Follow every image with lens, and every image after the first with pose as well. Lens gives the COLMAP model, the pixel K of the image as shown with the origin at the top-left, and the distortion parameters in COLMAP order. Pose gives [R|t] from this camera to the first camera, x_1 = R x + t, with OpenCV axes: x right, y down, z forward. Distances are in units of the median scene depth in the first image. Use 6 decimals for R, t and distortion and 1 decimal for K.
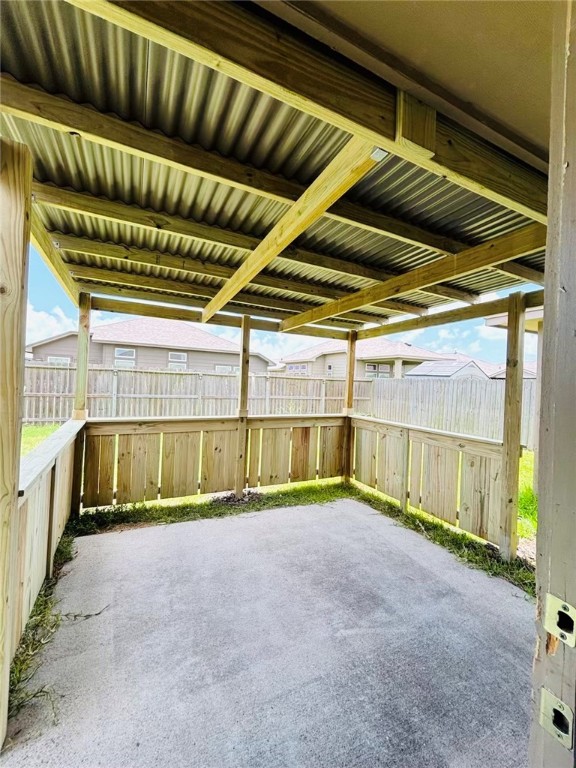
lens RADIAL K [[315.9, 0, 289.2], [0, 315.9, 382.5], [0, 0, 1]] dist [0.011772, 0.000260]
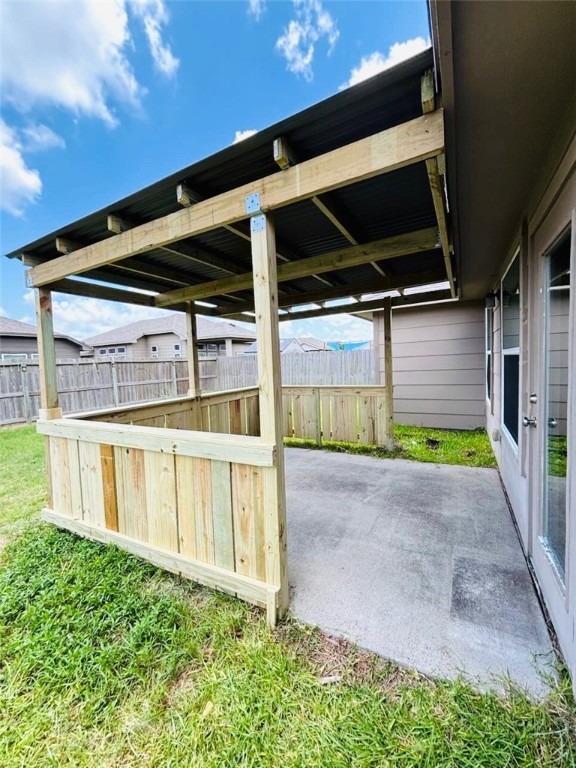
lens RADIAL K [[315.9, 0, 285.0], [0, 315.9, 382.1], [0, 0, 1]] dist [0.011772, 0.000260]
pose [[0.815515, -0.108768, 0.568424, -0.577719], [0.072964, 0.993667, 0.085458, -0.011289], [-0.574119, -0.028217, 0.818286, -0.067301]]
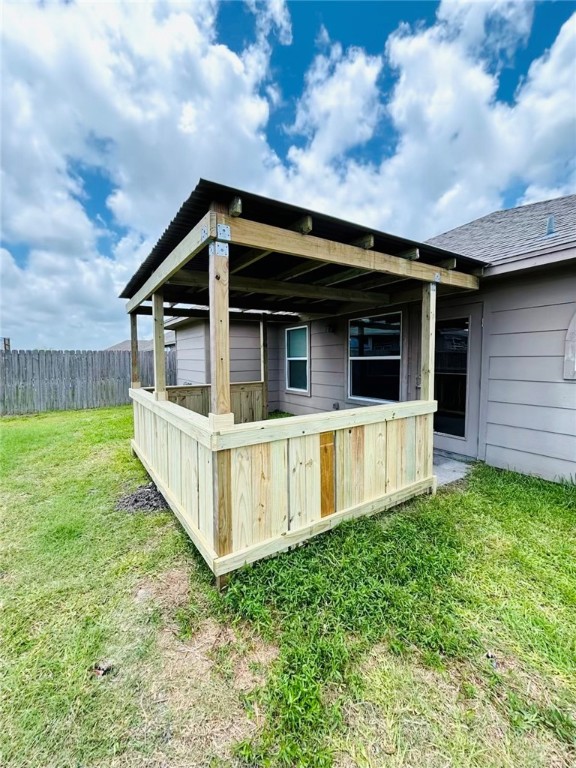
lens RADIAL K [[315.9, 0, 295.7], [0, 315.9, 379.3], [0, 0, 1]] dist [0.011772, 0.000260]
pose [[-0.153323, -0.099844, 0.983119, -1.176524], [0.006063, 0.994769, 0.101973, -0.035971], [-0.988157, 0.021596, -0.151916, 0.868049]]
